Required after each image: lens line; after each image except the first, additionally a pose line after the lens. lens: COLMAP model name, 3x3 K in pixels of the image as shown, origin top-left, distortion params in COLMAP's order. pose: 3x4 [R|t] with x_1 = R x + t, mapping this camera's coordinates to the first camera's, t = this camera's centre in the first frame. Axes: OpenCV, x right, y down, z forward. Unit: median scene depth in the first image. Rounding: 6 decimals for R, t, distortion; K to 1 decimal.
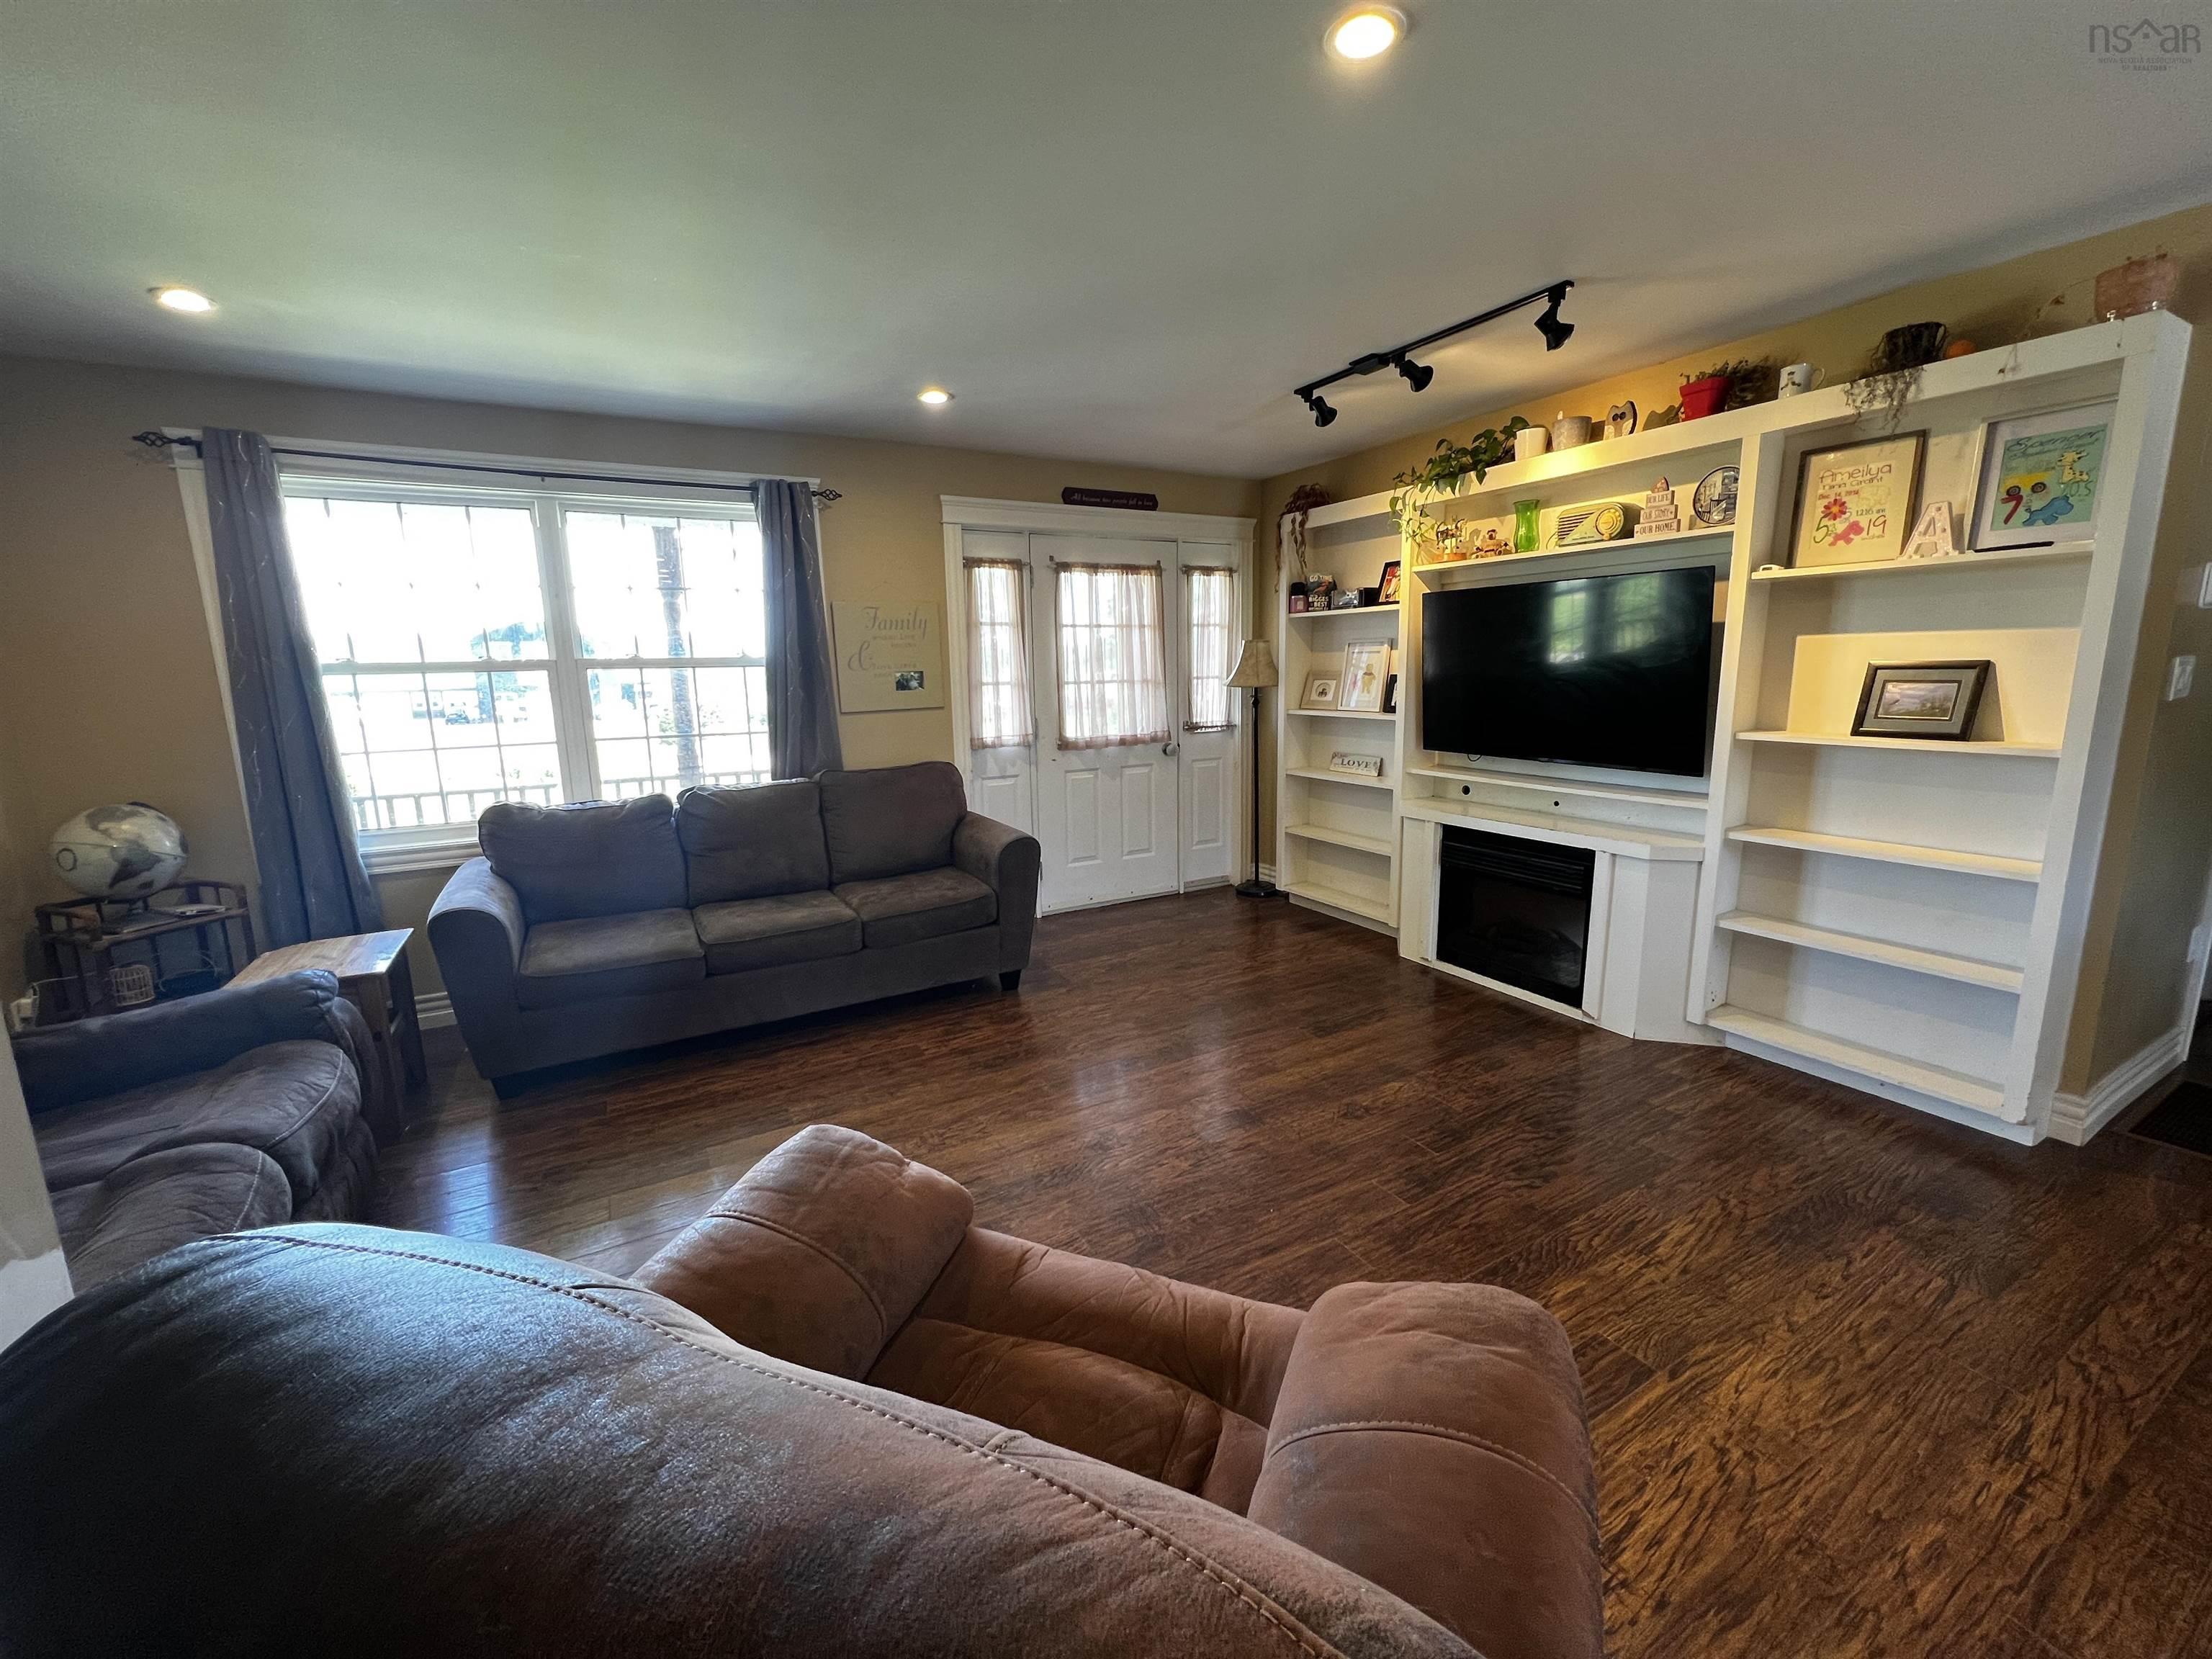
lens RADIAL K [[883.5, 0, 1104.4], [0, 883.5, 821.3], [0, 0, 1]] dist [-0.002086, 0.000578]
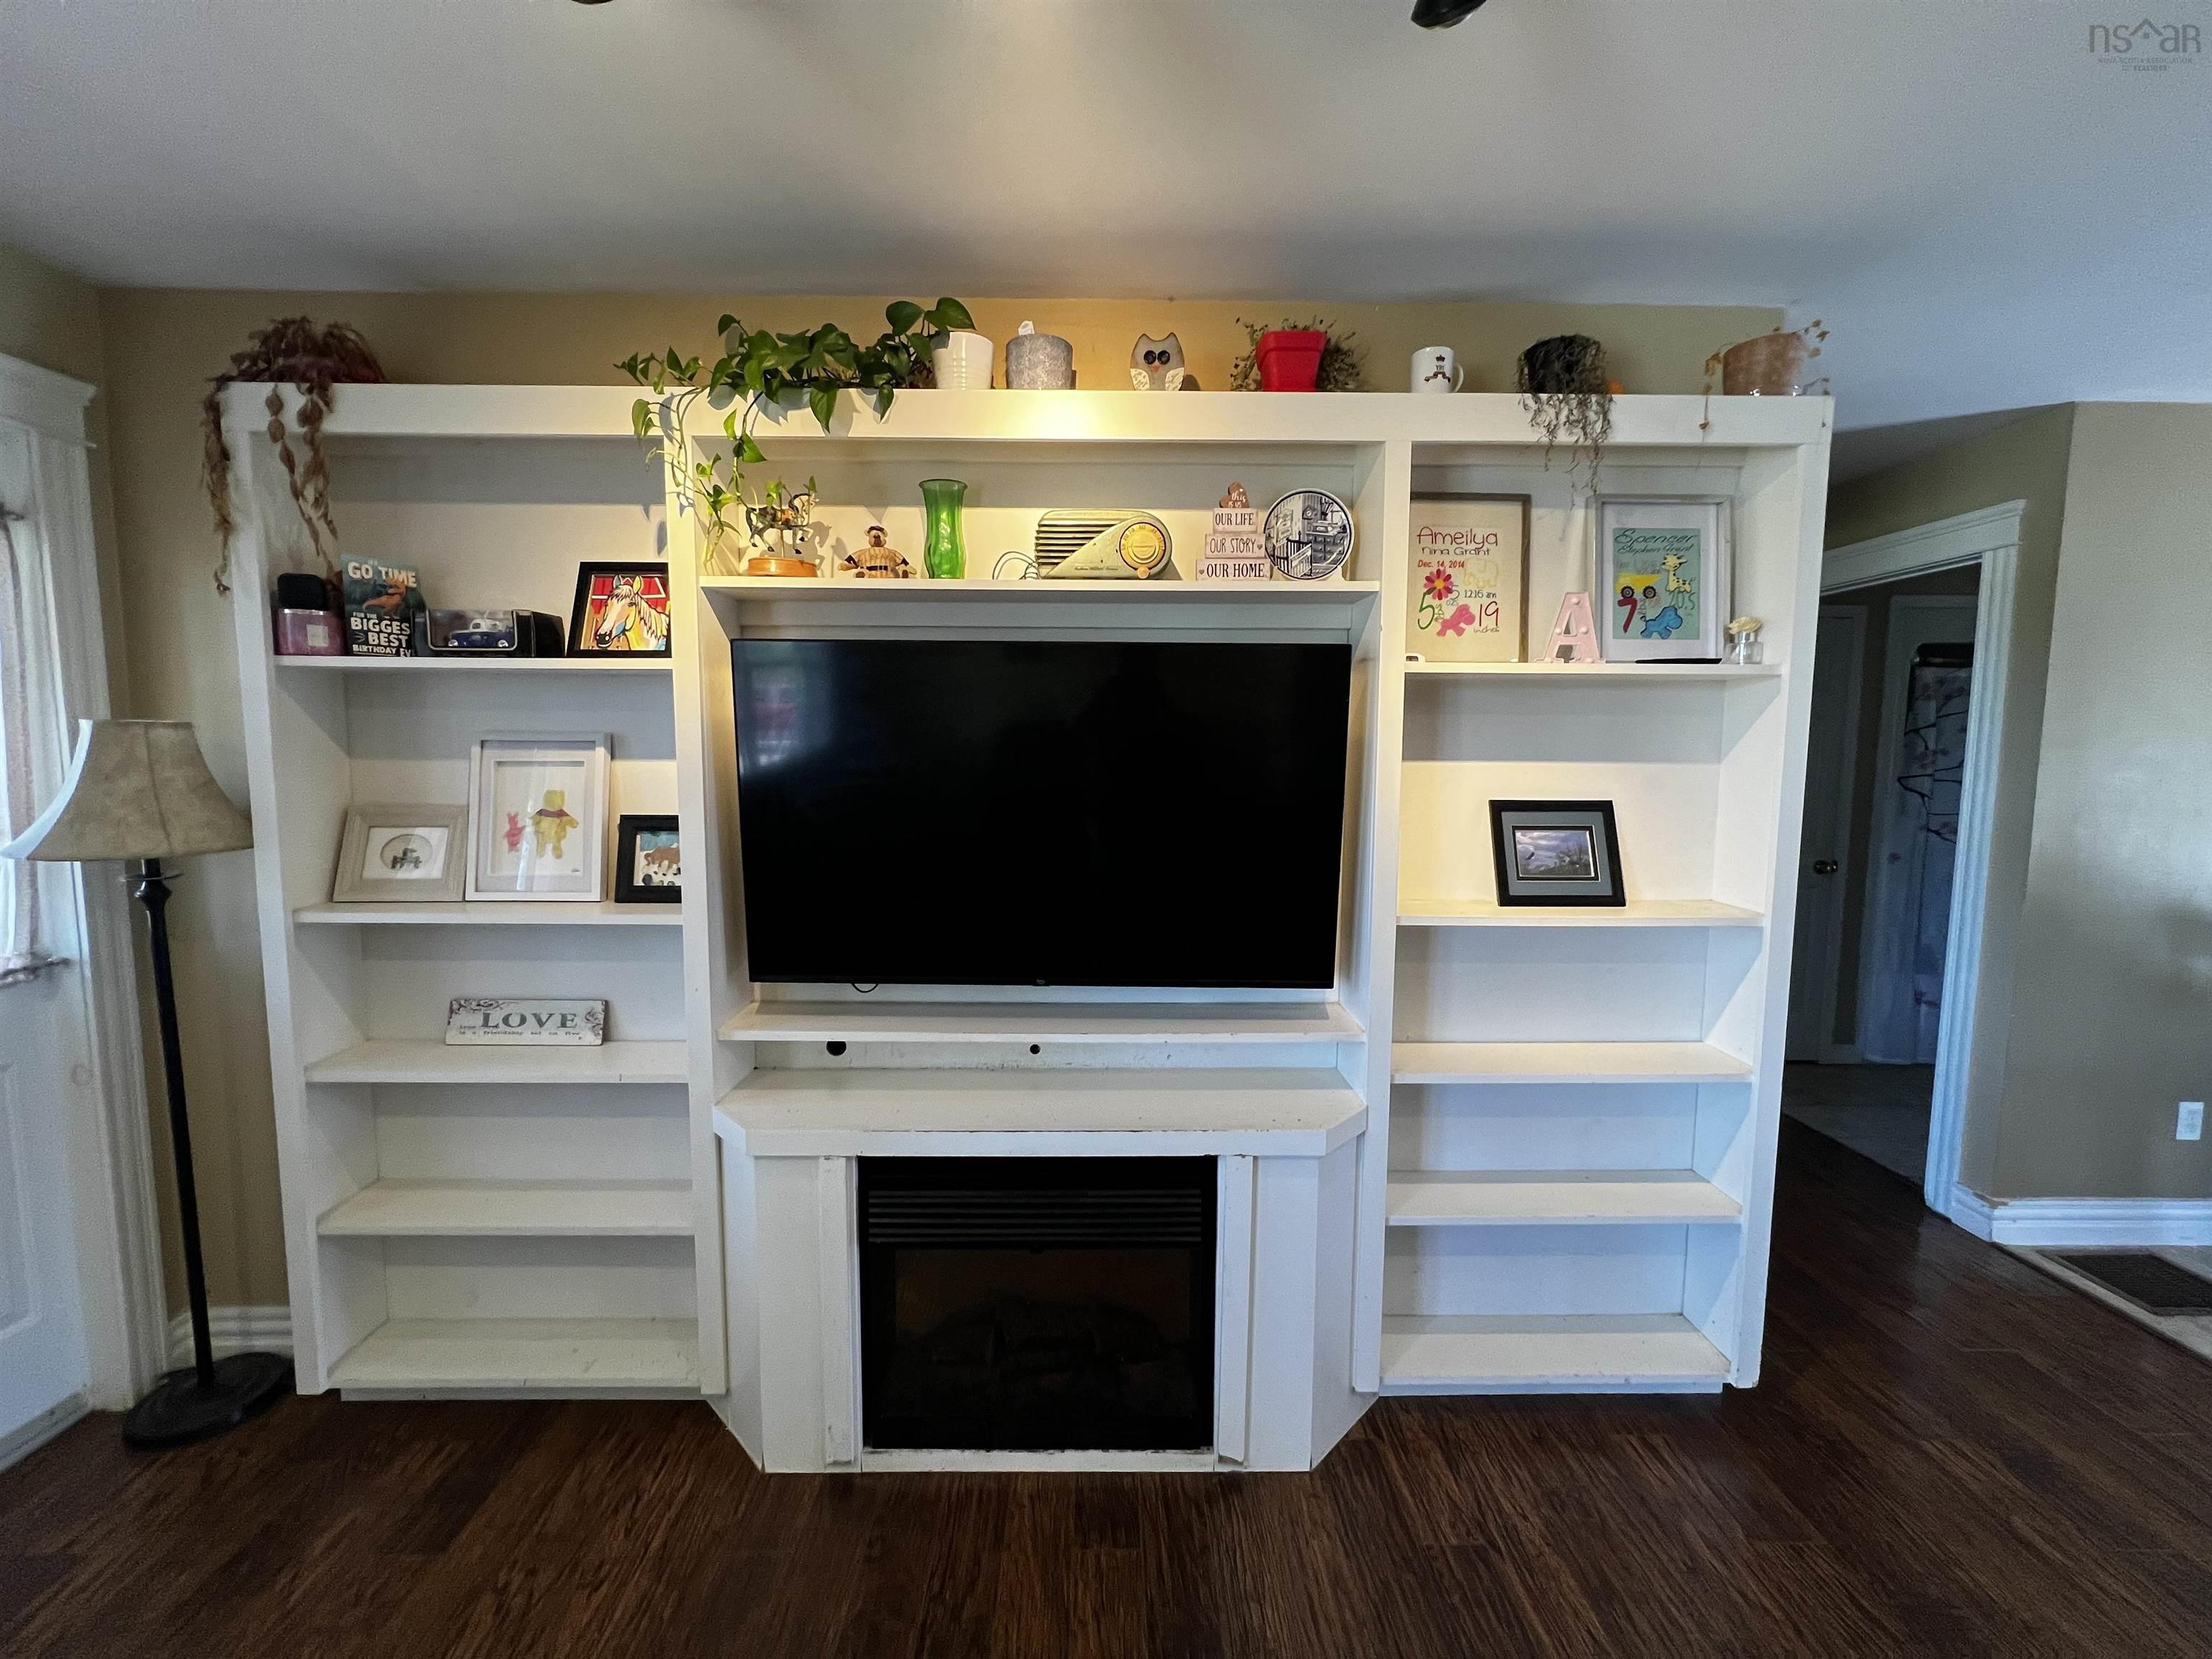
lens RADIAL K [[883.5, 0, 1104.4], [0, 883.5, 821.3], [0, 0, 1]] dist [-0.002086, 0.000578]
pose [[0.479542, -0.053498, 0.875887, 0.058943], [0.138811, 0.990197, -0.015518, -0.135270], [-0.866471, 0.129024, 0.482267, 0.636335]]
